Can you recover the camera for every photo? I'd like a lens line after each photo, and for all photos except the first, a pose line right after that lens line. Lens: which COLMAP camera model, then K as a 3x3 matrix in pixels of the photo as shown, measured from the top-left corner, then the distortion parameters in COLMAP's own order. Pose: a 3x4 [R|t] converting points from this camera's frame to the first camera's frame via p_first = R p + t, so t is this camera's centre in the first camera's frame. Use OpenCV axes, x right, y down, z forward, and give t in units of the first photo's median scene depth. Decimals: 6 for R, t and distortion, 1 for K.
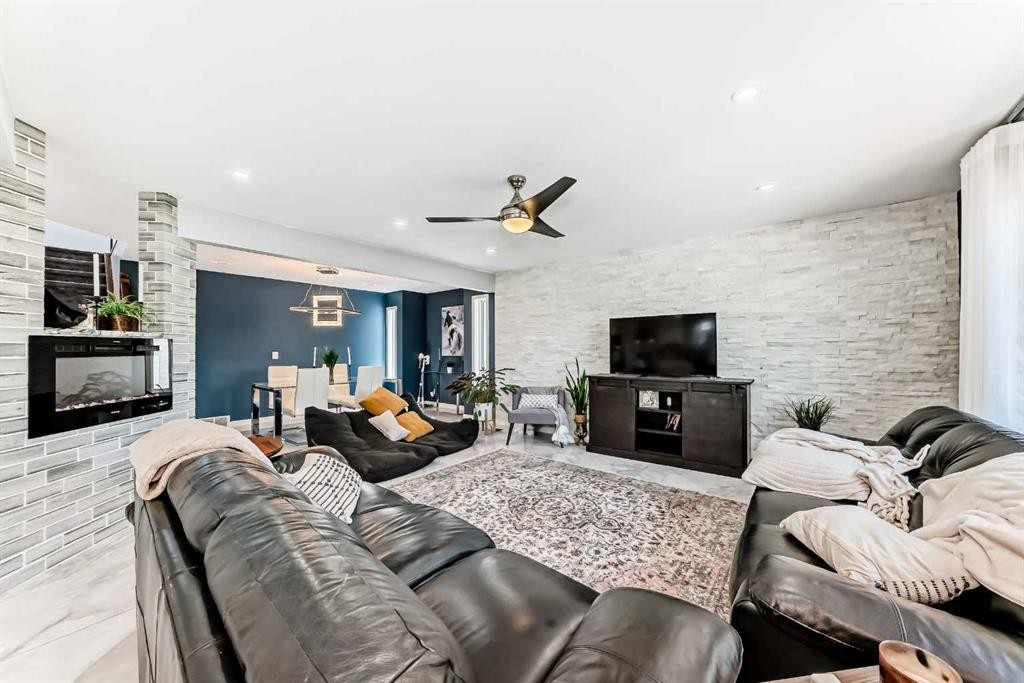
lens RADIAL K [[364.3, 0, 512.9], [0, 364.3, 346.1], [0, 0, 1]] dist [-0.022215, 0.006017]
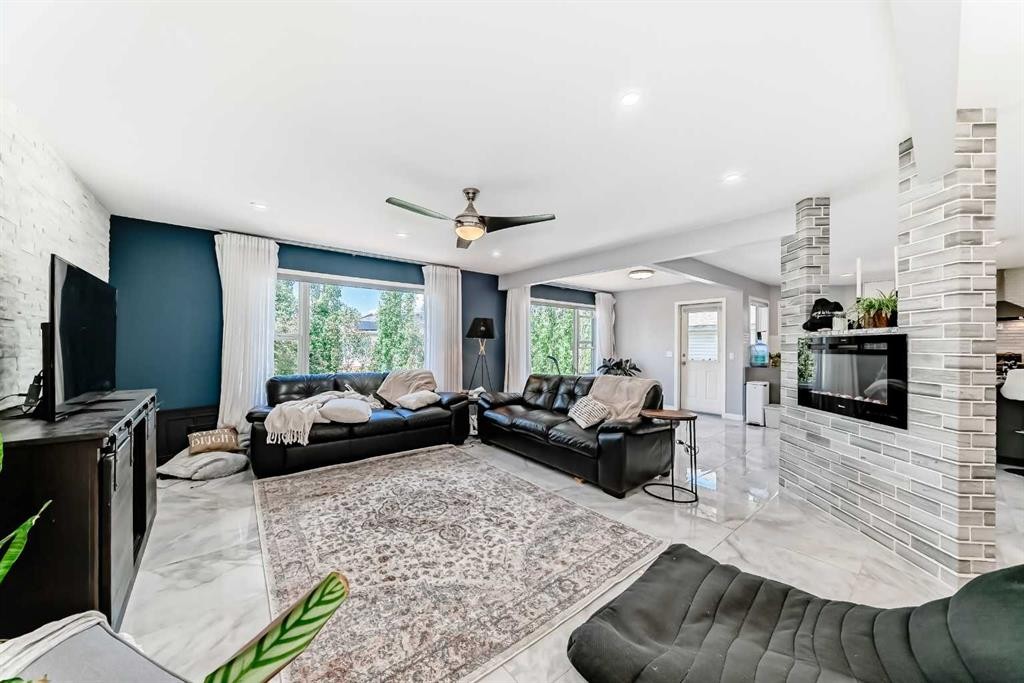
lens RADIAL K [[364.3, 0, 512.9], [0, 364.3, 346.1], [0, 0, 1]] dist [-0.022215, 0.006017]
pose [[-0.978210, -0.001839, 0.207611, -0.338689], [-0.003583, 0.999961, -0.008024, 0.014954], [-0.207588, -0.008593, -0.978179, 2.025554]]
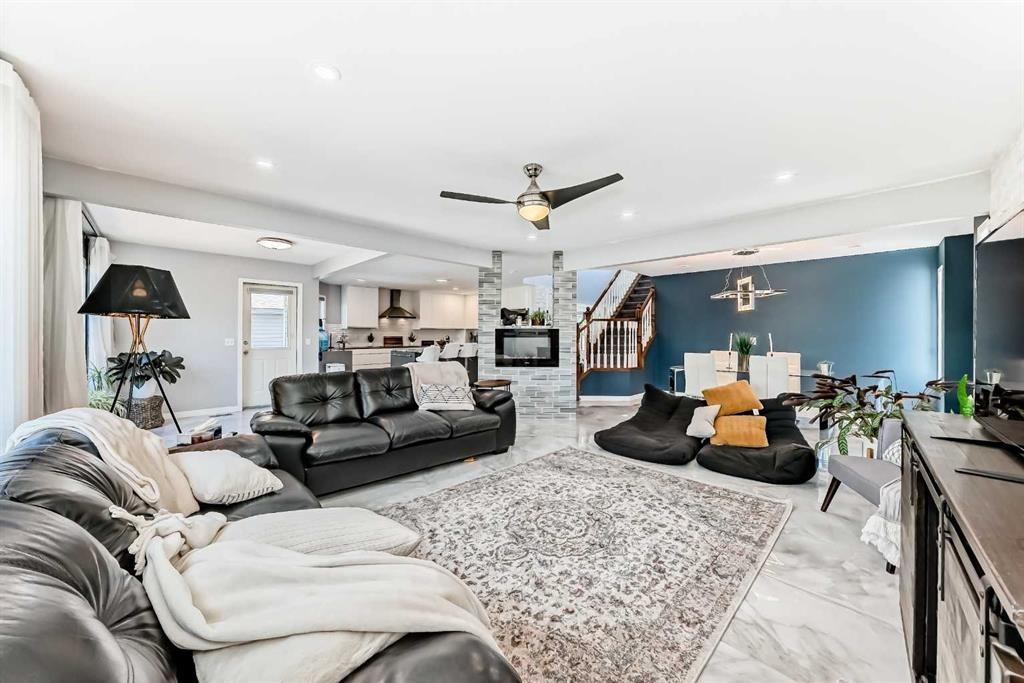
lens RADIAL K [[364.3, 0, 512.9], [0, 364.3, 346.1], [0, 0, 1]] dist [-0.022215, 0.006017]
pose [[-0.110978, 0.036854, -0.993139, 1.003640], [0.003047, 0.999320, 0.036743, -0.000672], [0.993818, 0.001052, -0.111015, 1.046063]]
